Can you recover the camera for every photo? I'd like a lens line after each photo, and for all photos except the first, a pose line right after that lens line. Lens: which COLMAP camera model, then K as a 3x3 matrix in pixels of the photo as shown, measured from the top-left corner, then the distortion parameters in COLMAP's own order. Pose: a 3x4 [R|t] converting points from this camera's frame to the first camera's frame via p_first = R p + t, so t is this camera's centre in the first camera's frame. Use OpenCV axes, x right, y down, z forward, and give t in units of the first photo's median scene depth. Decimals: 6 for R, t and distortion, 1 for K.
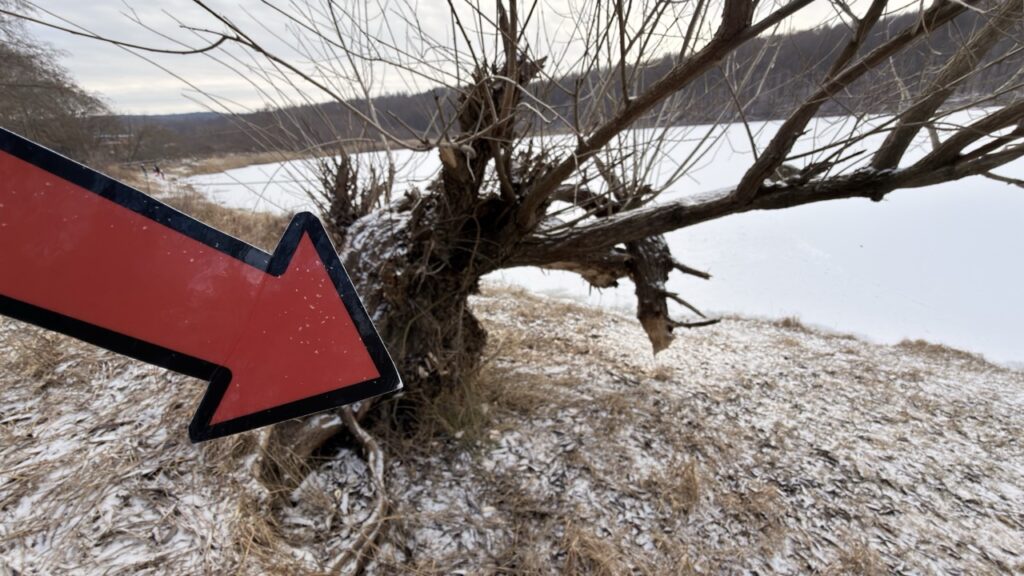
lens RADIAL K [[412.0, 0, 513.1], [0, 412.0, 291.1], [0, 0, 1]] dist [-0.000705, 0.000176]
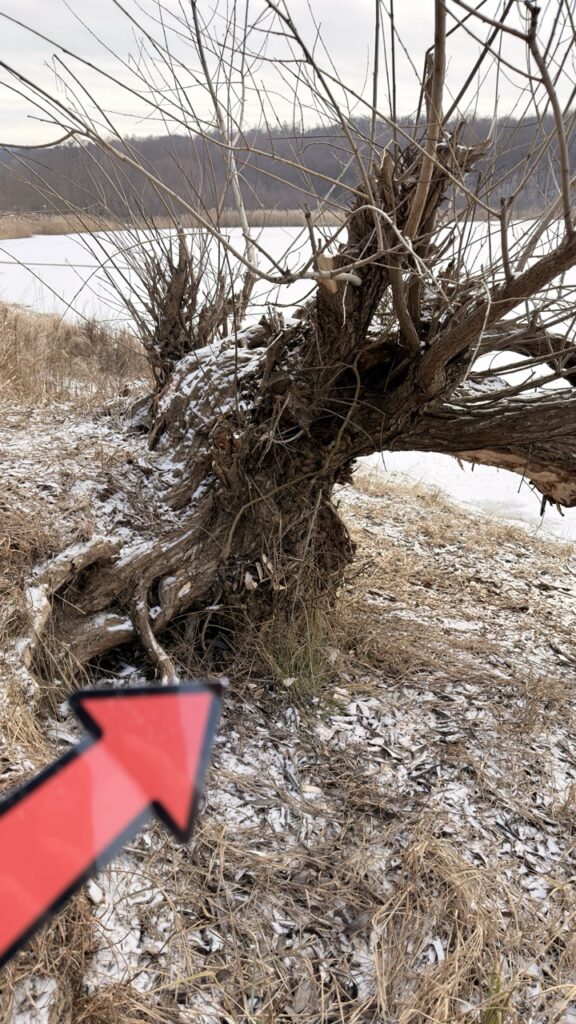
lens RADIAL K [[731.7, 0, 288.0], [0, 731.7, 512.0], [0, 0, 1]] dist [0.116249, -0.003330]
pose [[0.969472, 0.148034, -0.195475, 0.067021], [-0.141687, 0.988836, 0.046142, 0.013627], [0.200123, -0.017038, 0.979623, -0.197813]]
